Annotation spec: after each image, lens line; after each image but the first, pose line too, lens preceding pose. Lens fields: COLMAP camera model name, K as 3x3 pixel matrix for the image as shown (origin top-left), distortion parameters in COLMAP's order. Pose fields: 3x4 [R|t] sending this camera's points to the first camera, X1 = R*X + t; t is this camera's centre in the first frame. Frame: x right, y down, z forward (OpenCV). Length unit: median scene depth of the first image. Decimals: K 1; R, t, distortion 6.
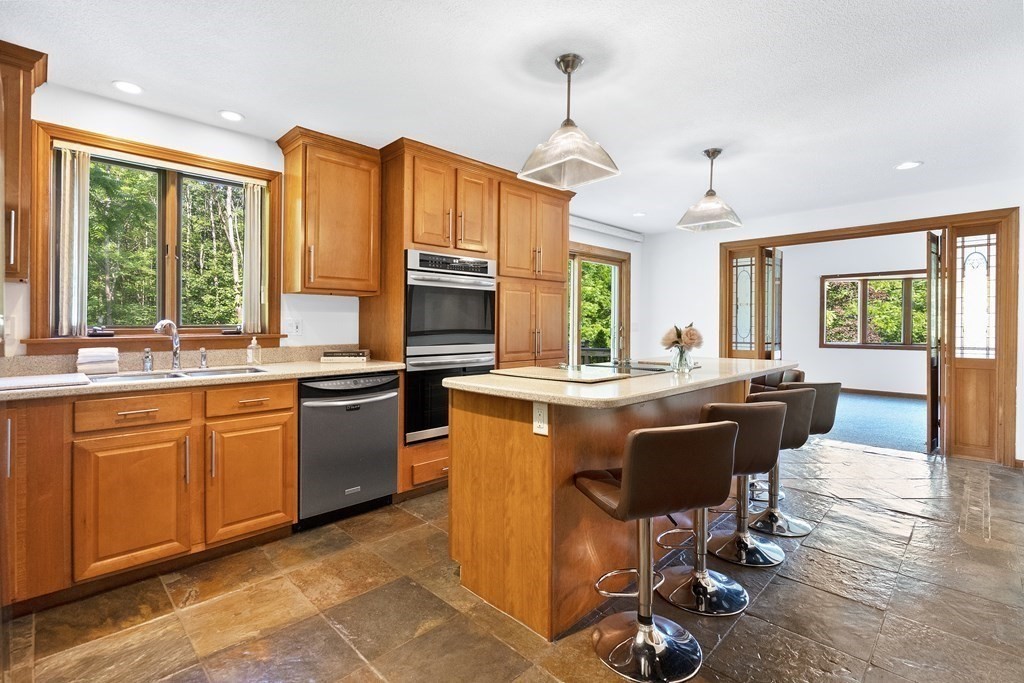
lens RADIAL K [[470.8, 0, 514.7], [0, 470.8, 333.8], [0, 0, 1]] dist [-0.002371, -0.000074]
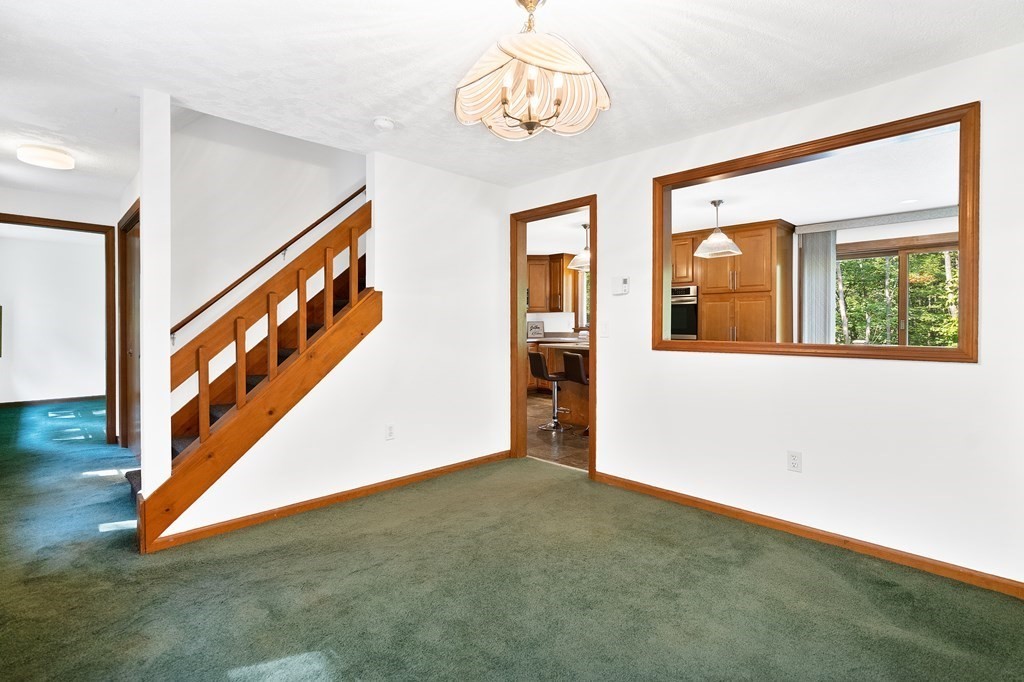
lens RADIAL K [[484.4, 0, 517.3], [0, 484.4, 325.0], [0, 0, 1]] dist [-0.000377, -0.000152]
pose [[-0.001589, 0.001687, -0.999997, 1.452957], [-0.019799, 0.999802, 0.001718, -0.005161], [0.999803, 0.019802, -0.001556, 0.319863]]
